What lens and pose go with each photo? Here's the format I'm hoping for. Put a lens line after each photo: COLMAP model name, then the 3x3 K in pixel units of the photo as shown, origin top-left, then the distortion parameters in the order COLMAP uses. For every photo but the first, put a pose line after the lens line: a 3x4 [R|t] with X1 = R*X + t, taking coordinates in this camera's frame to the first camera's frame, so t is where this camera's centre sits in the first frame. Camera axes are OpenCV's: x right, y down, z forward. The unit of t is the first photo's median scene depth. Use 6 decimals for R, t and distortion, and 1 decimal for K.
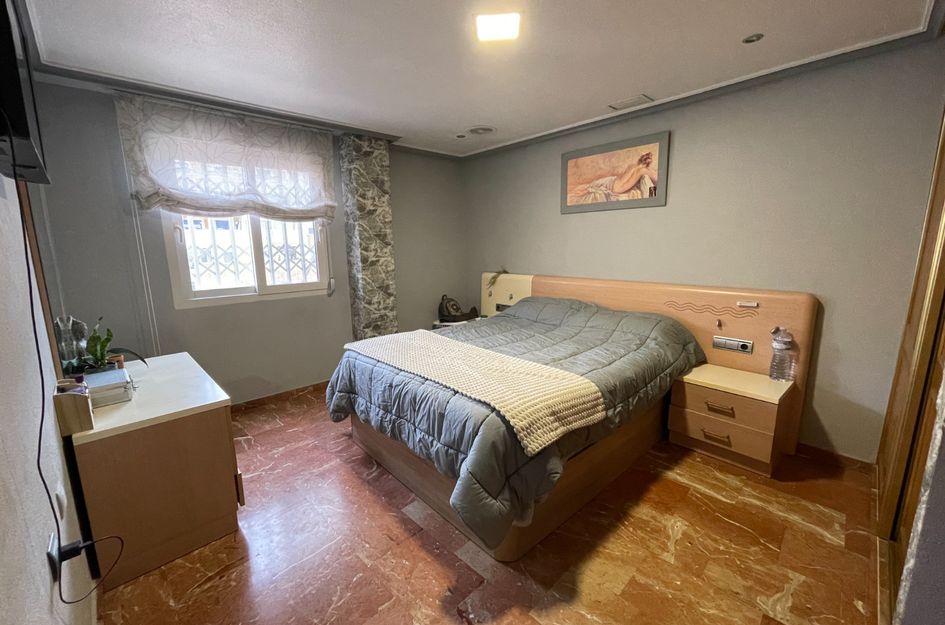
lens RADIAL K [[380.5, 0, 468.3], [0, 380.5, 311.5], [0, 0, 1]] dist [-0.003334, 0.000346]
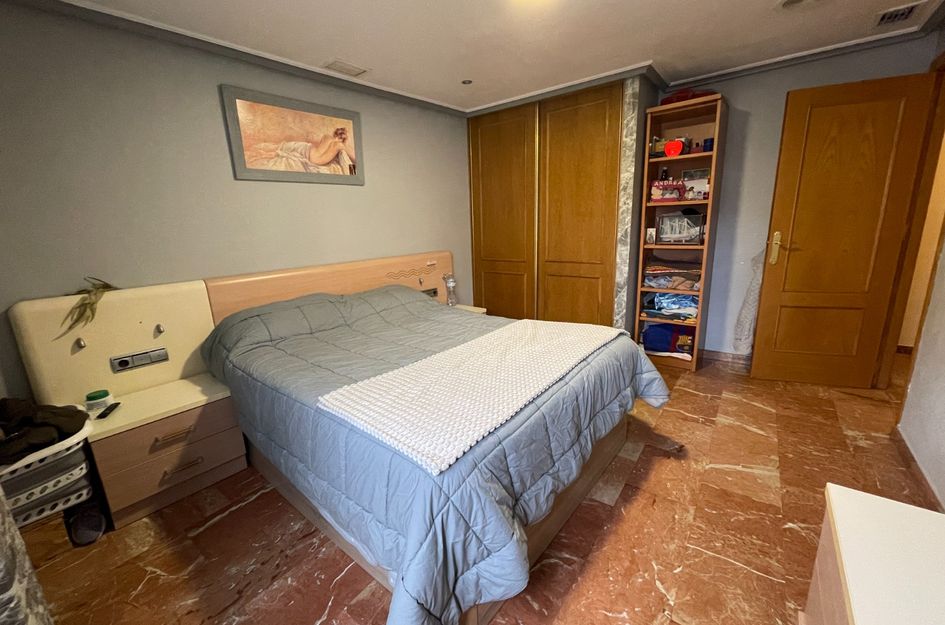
lens RADIAL K [[380.5, 0, 468.3], [0, 380.5, 311.5], [0, 0, 1]] dist [-0.003334, 0.000346]
pose [[-0.135146, -0.209948, 0.968327, -0.601044], [0.218886, 0.946822, 0.235834, -0.127923], [-0.966346, 0.243825, -0.082005, 0.865495]]
